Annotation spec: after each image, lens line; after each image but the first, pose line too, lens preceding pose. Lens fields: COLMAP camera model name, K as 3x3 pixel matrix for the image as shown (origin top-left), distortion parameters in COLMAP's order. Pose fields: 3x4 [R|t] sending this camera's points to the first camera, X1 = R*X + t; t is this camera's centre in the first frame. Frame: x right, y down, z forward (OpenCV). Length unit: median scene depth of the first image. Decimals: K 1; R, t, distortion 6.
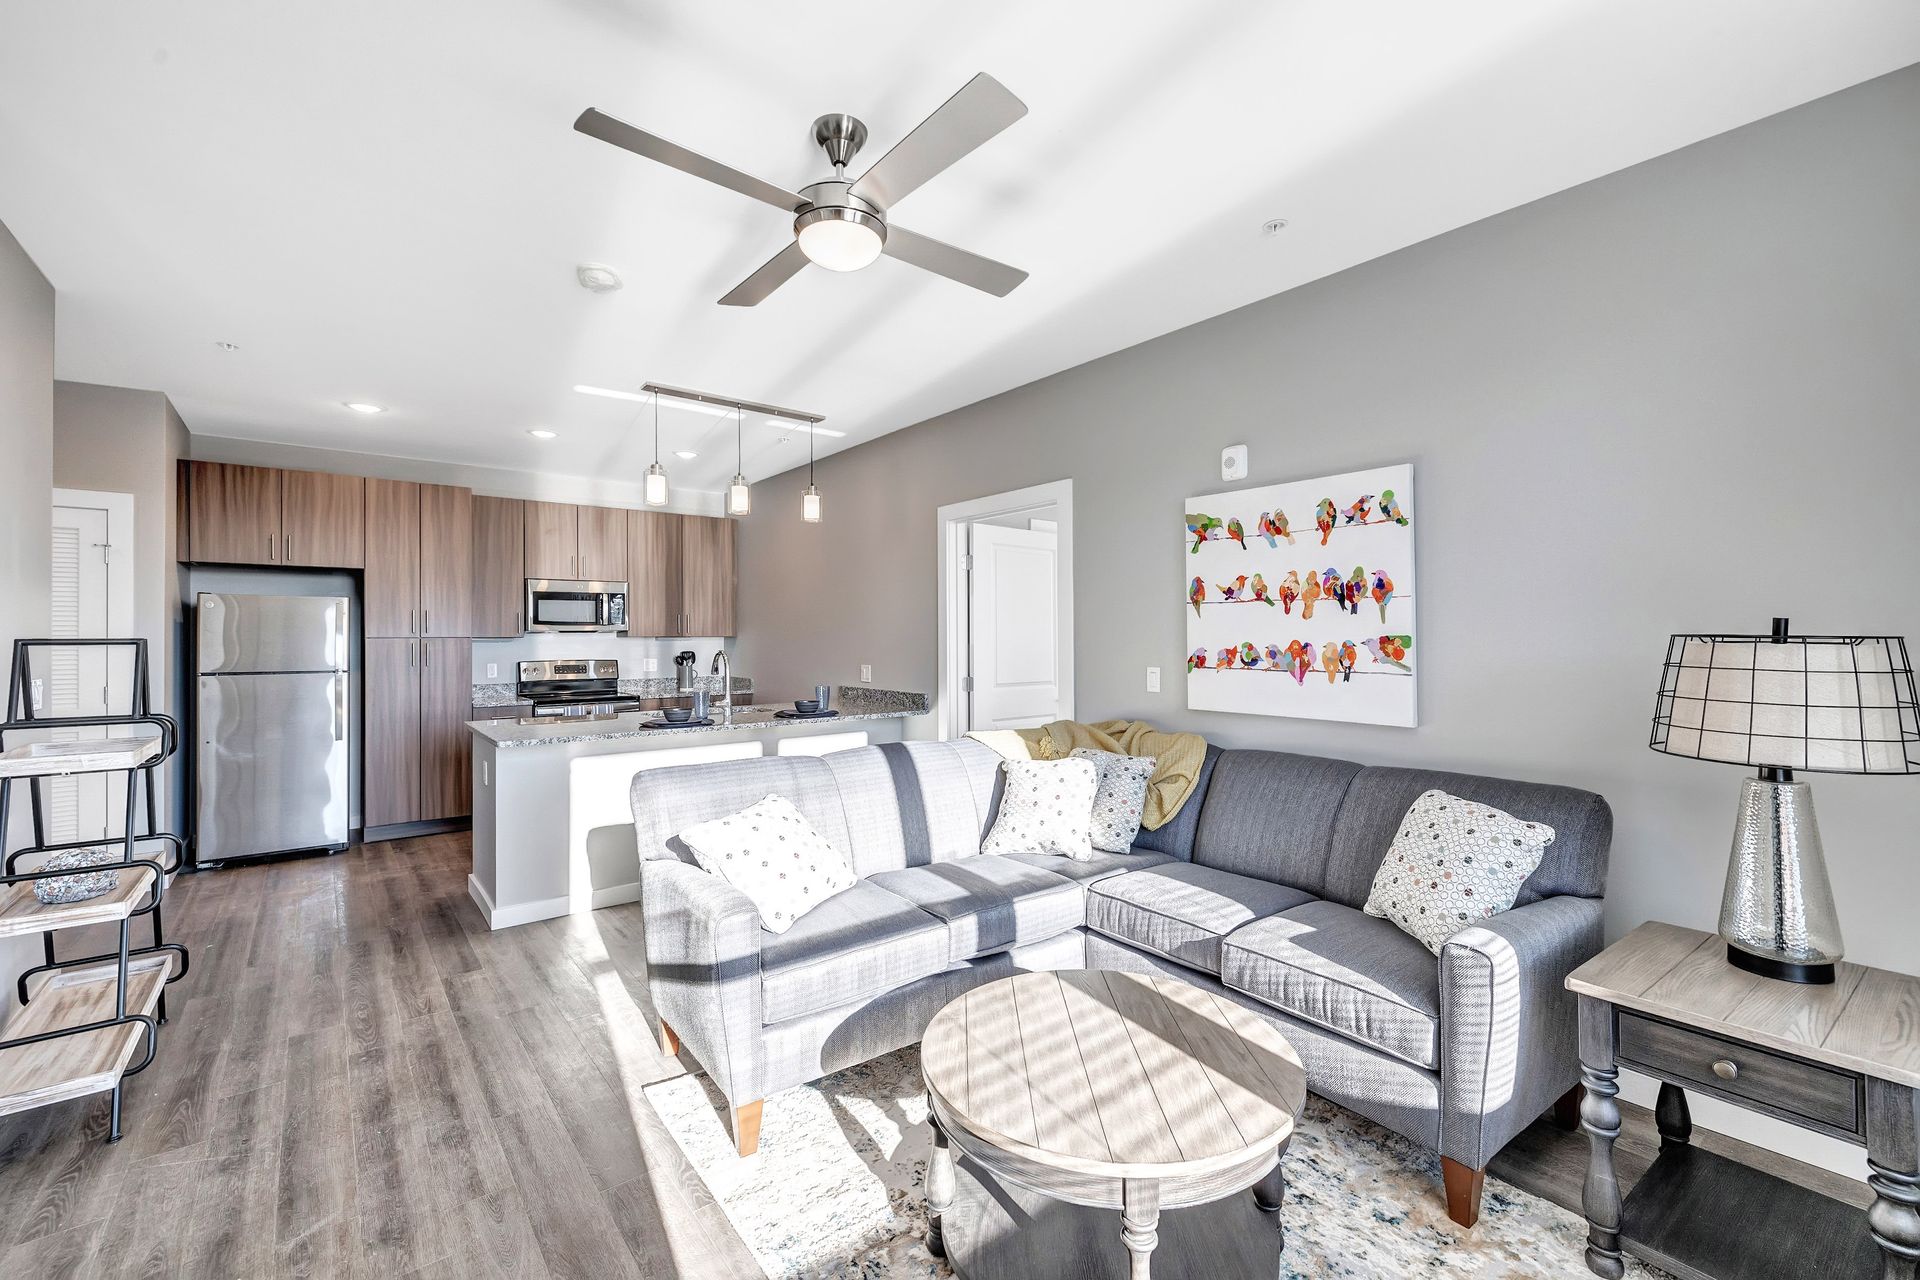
lens RADIAL K [[801.4, 0, 963.9], [0, 801.4, 631.6], [0, 0, 1]] dist [-0.000564, 0.000000]
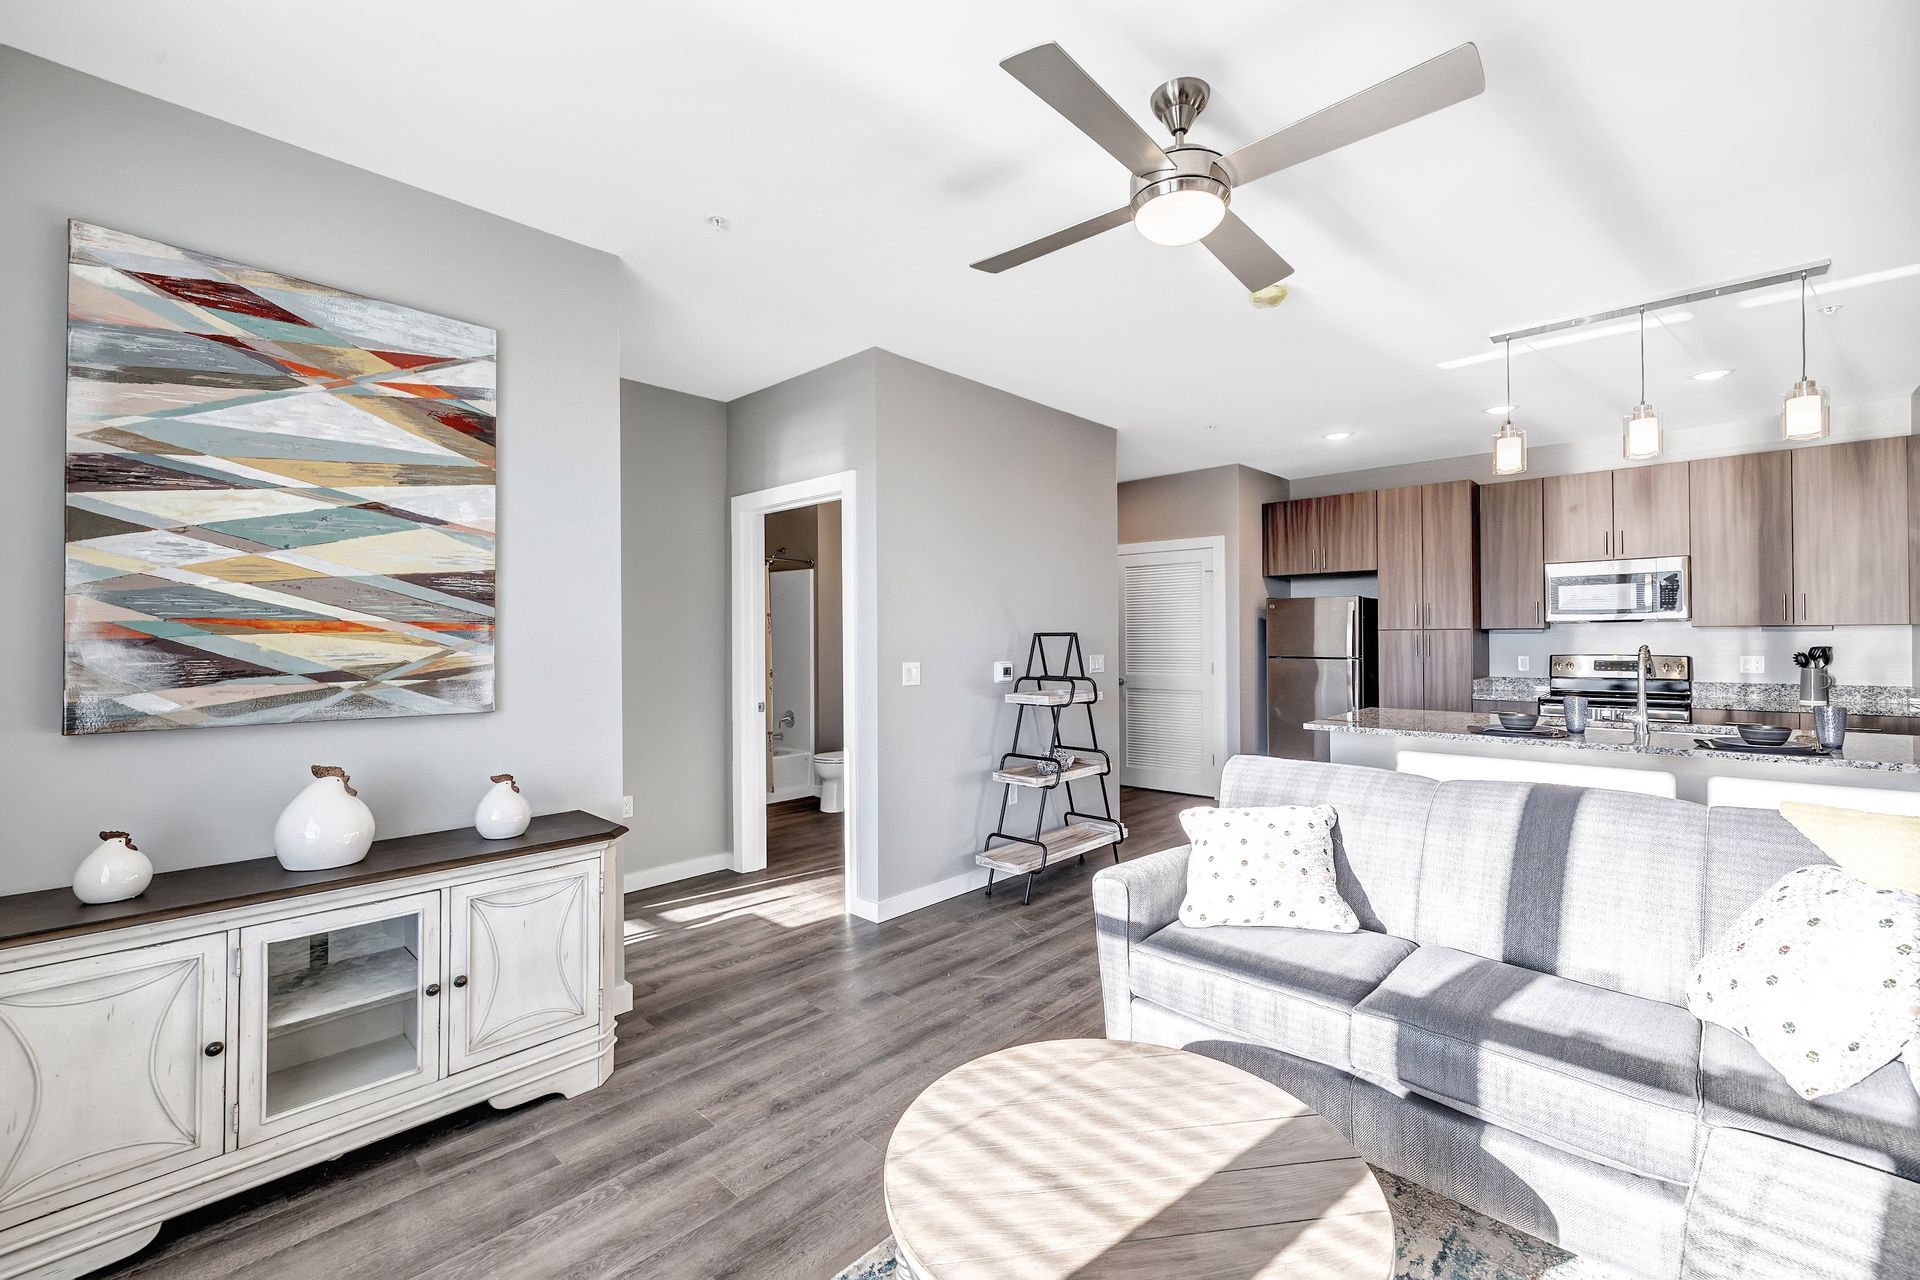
lens RADIAL K [[801.4, 0, 963.9], [0, 801.4, 631.6], [0, 0, 1]] dist [-0.000564, 0.000000]
pose [[0.149179, -0.002269, -0.988808, 0.491992], [0.013764, 0.999905, -0.000218, 0.003816], [0.988714, -0.013577, 0.149196, 0.394144]]
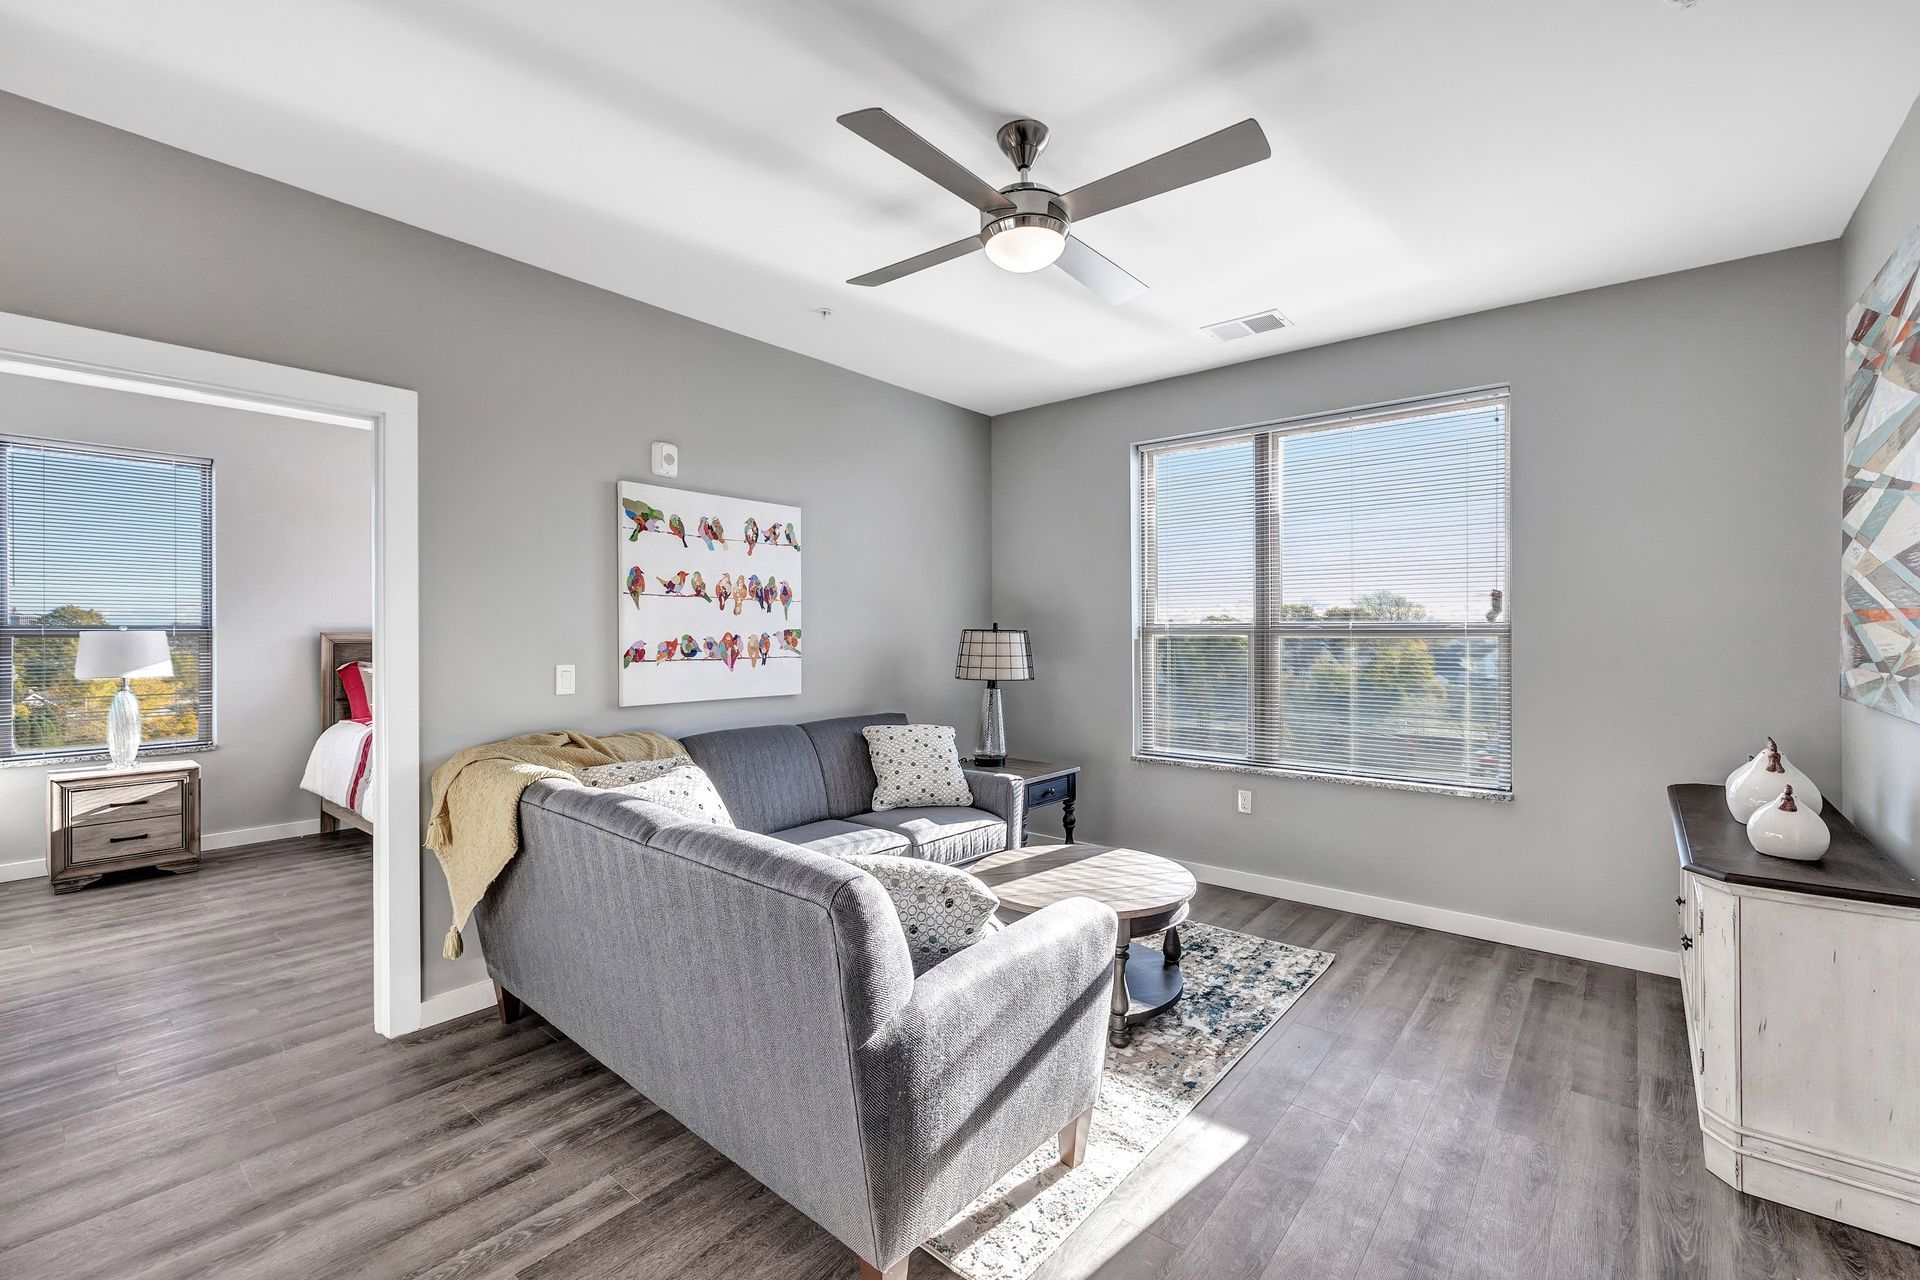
lens RADIAL K [[801.4, 0, 963.9], [0, 801.4, 631.6], [0, 0, 1]] dist [-0.000564, 0.000000]
pose [[-0.197069, 0.006928, 0.980365, -0.743819], [-0.002568, 0.999968, -0.007583, 0.015913], [-0.980386, -0.004012, -0.197045, 0.831413]]
